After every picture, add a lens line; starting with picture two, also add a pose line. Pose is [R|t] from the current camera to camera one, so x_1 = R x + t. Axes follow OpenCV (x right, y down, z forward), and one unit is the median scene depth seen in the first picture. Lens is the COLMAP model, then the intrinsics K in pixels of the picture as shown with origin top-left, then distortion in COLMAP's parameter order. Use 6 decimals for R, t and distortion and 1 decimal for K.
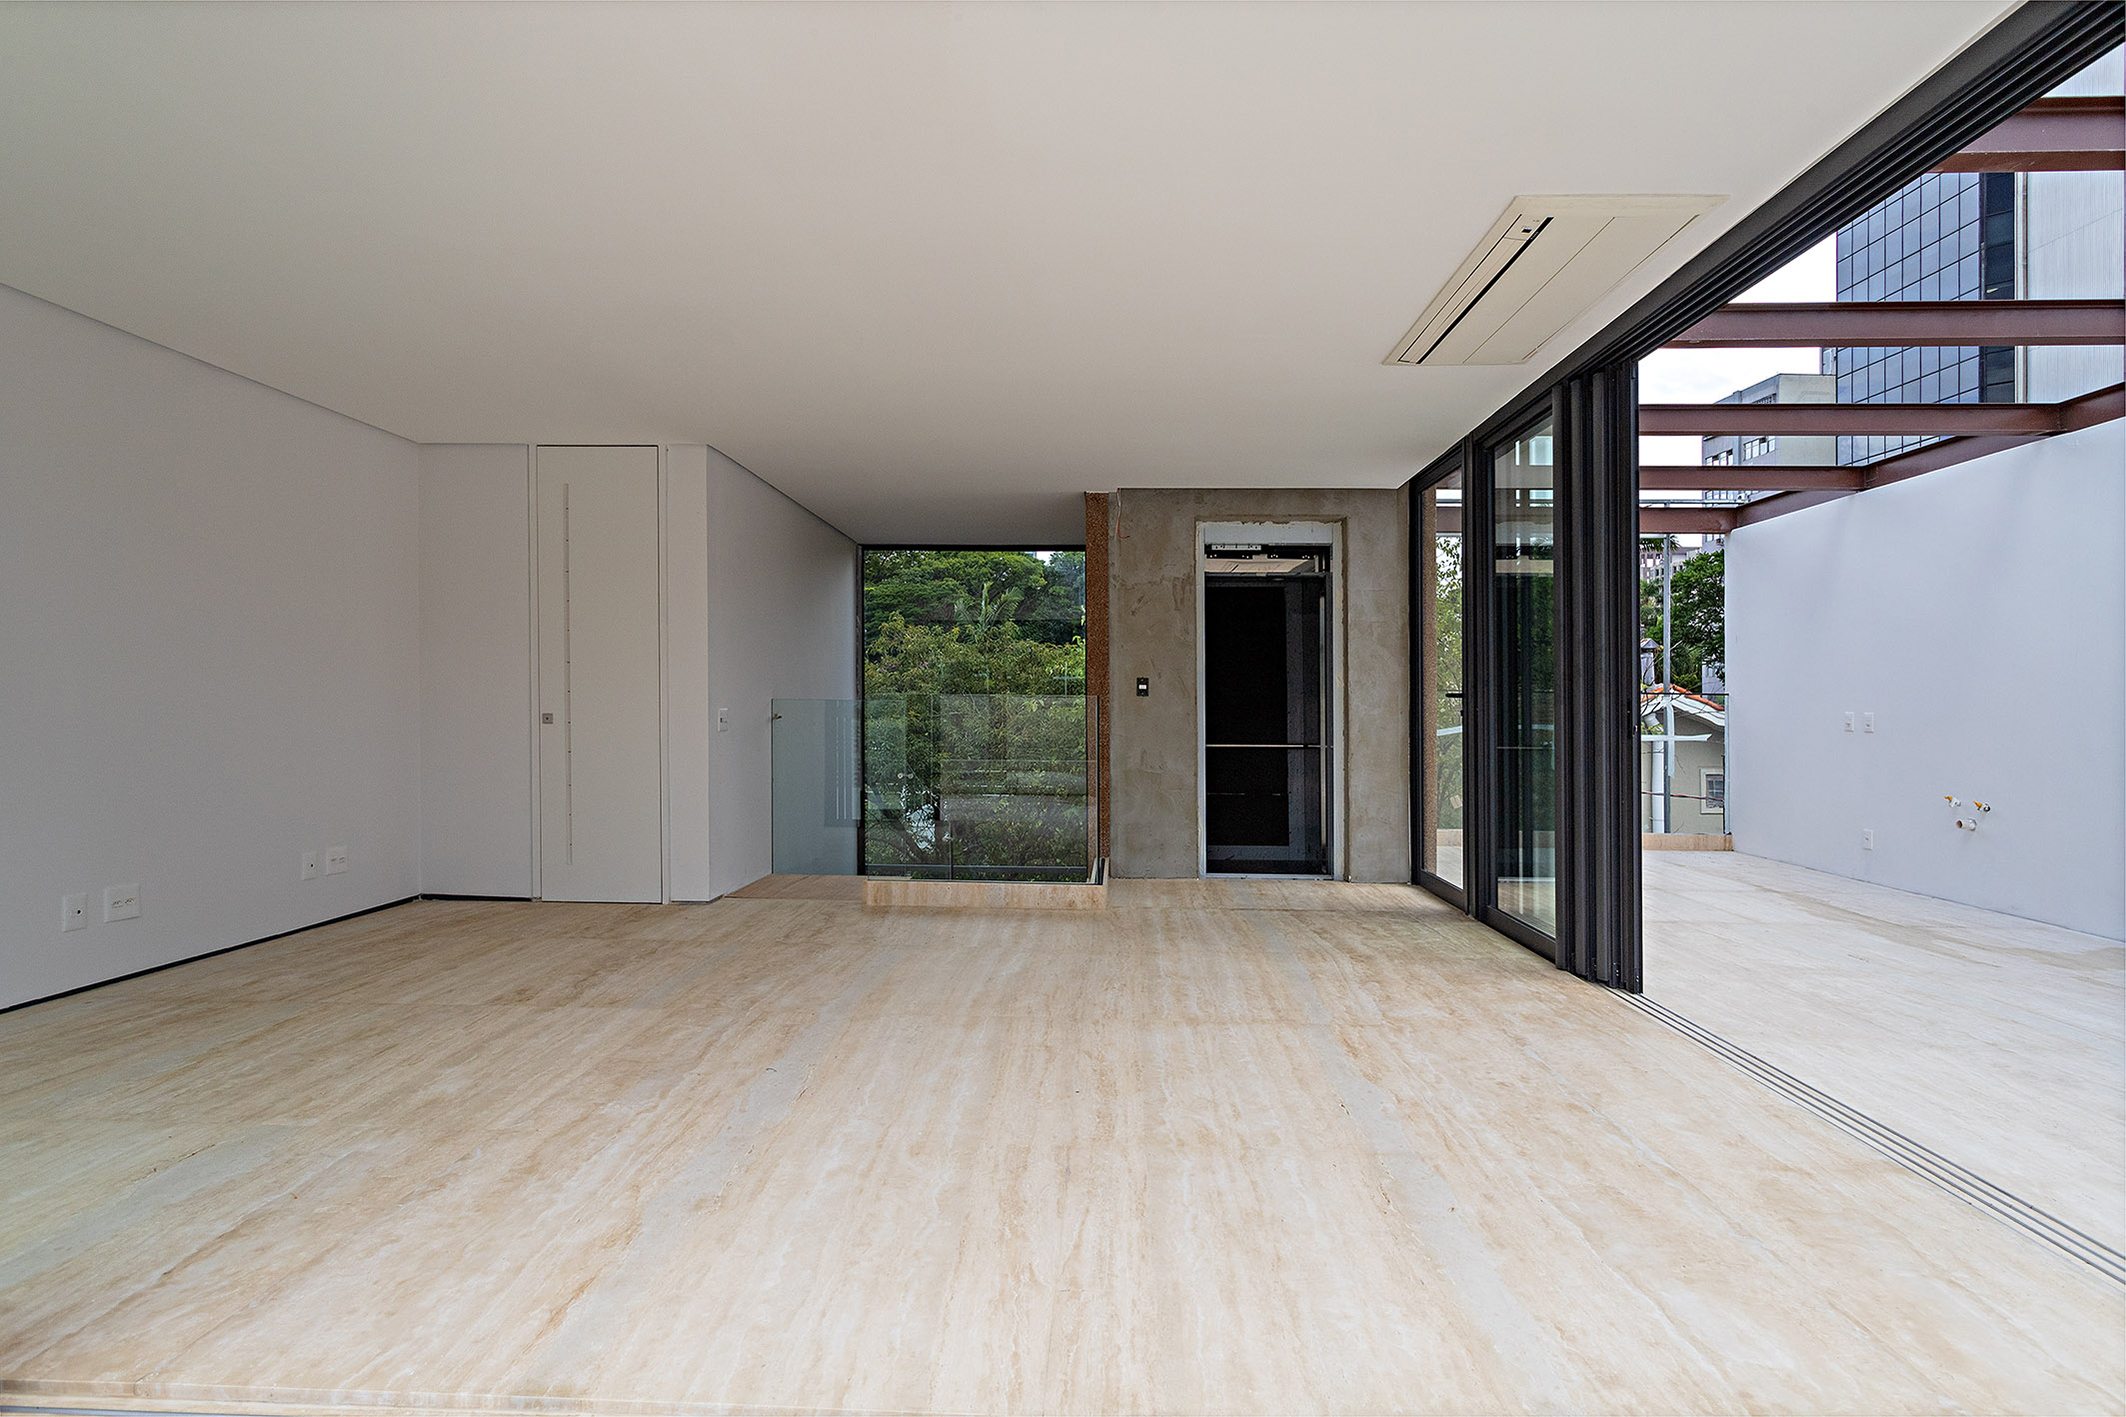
lens RADIAL K [[1061.8, 0, 1063.0], [0, 1061.8, 708.5], [0, 0, 1]] dist [0.001474, 0.000282]
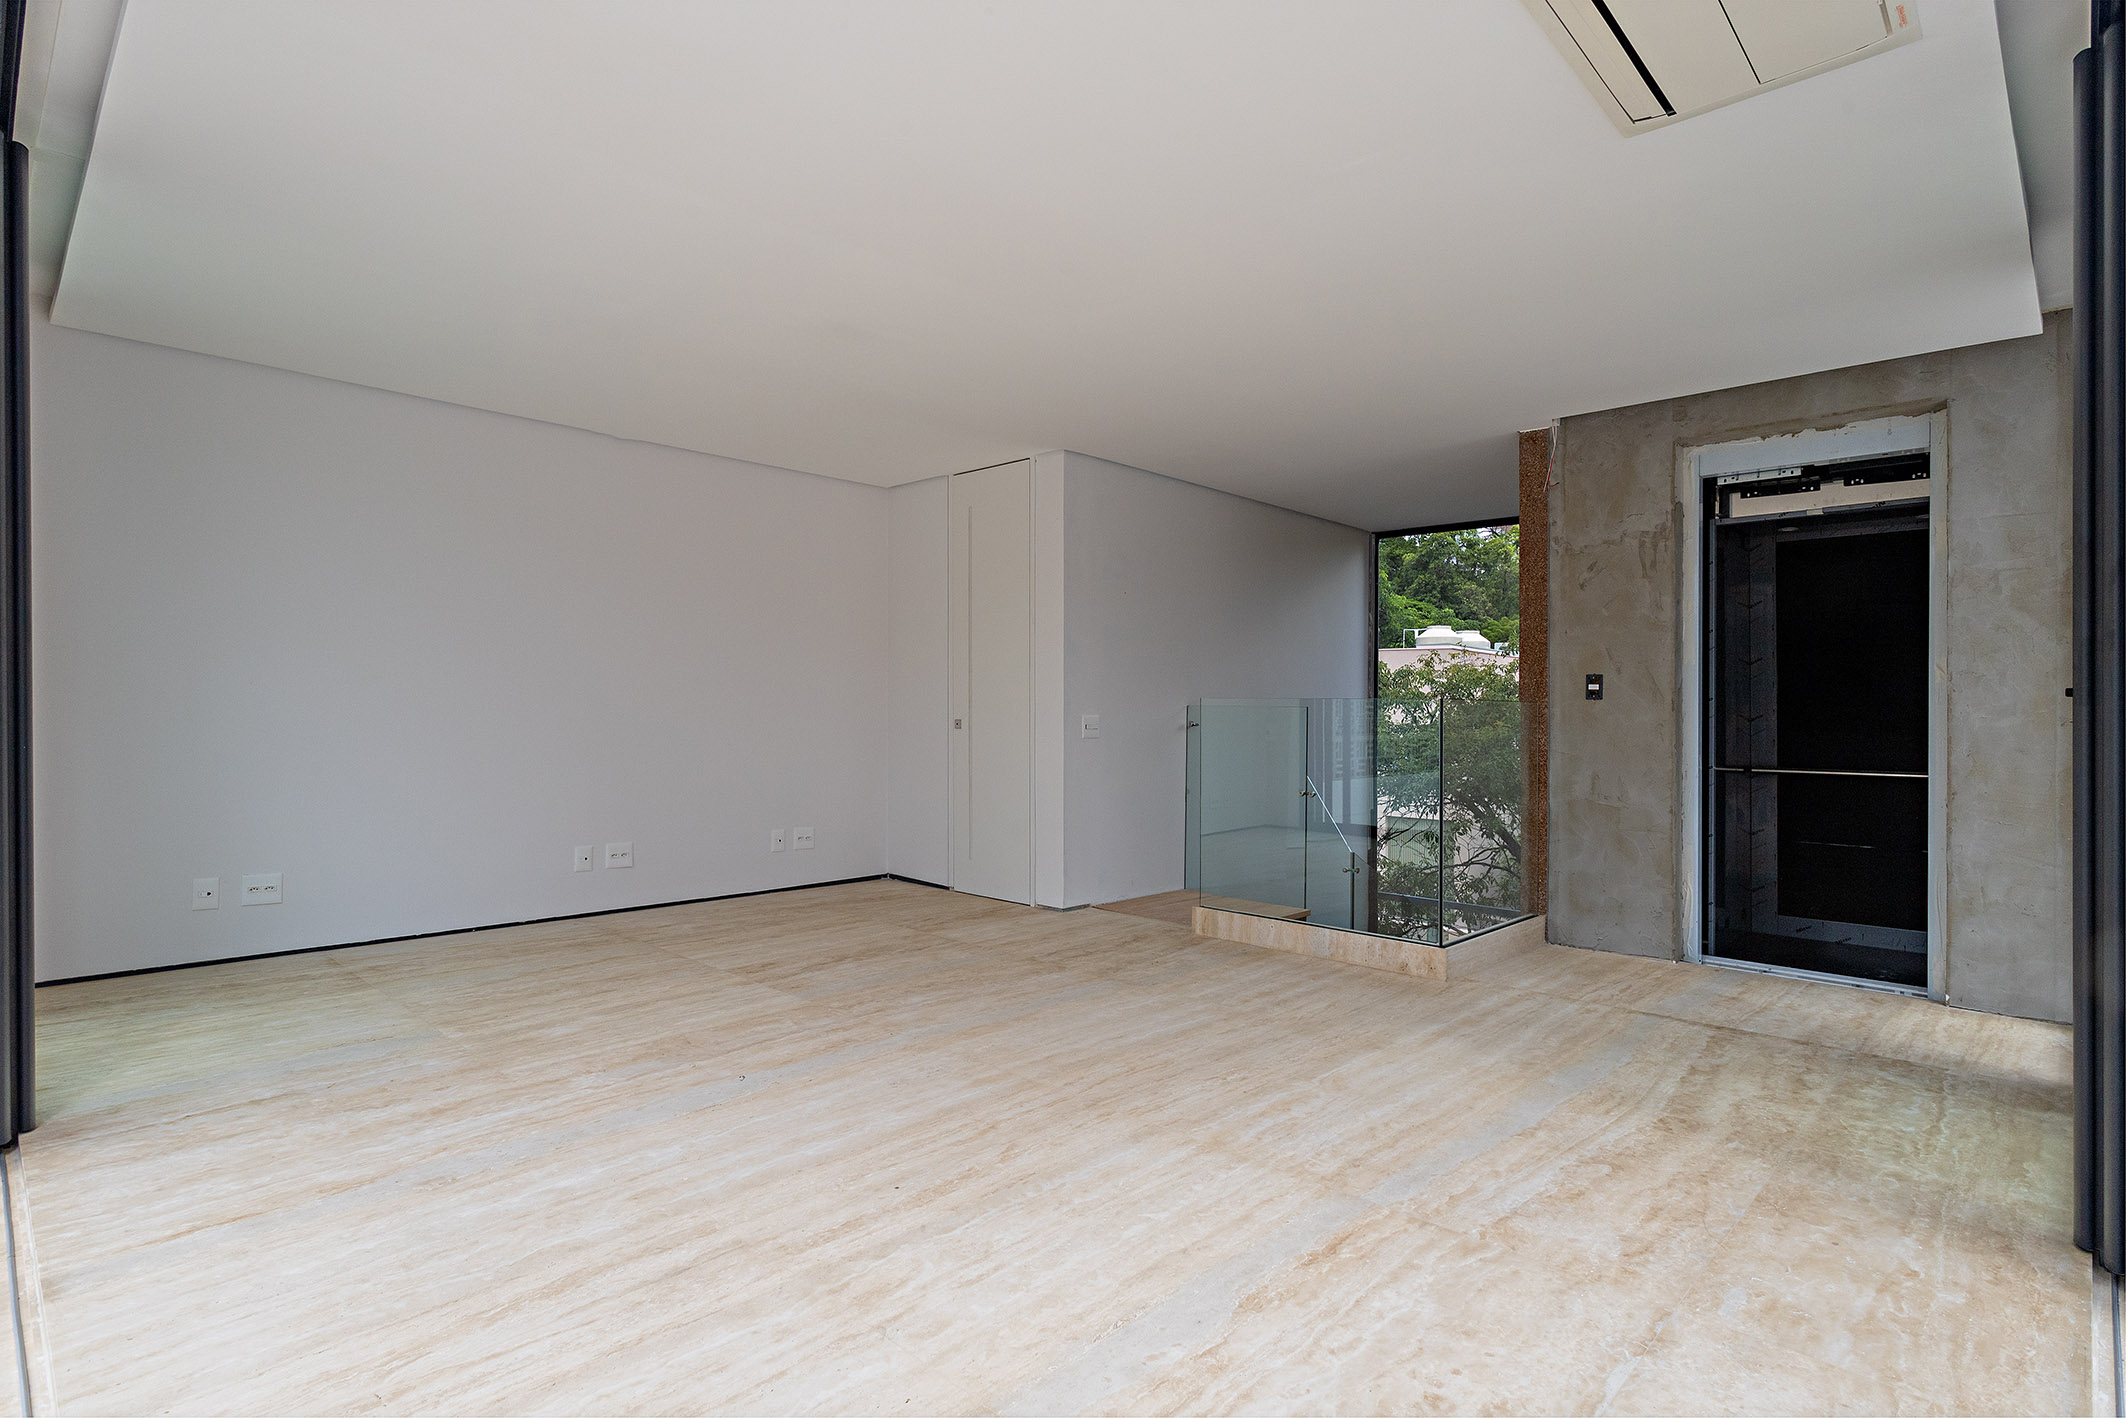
lens RADIAL K [[1078.8, 0, 1110.7], [0, 1078.8, 718.2], [0, 0, 1]] dist [0.000700, 0.000900]
pose [[0.757936, 0.002665, -0.652323, 0.569311], [-0.004306, 0.999990, -0.000918, 0.006228], [0.652314, 0.003505, 0.757940, 0.417561]]
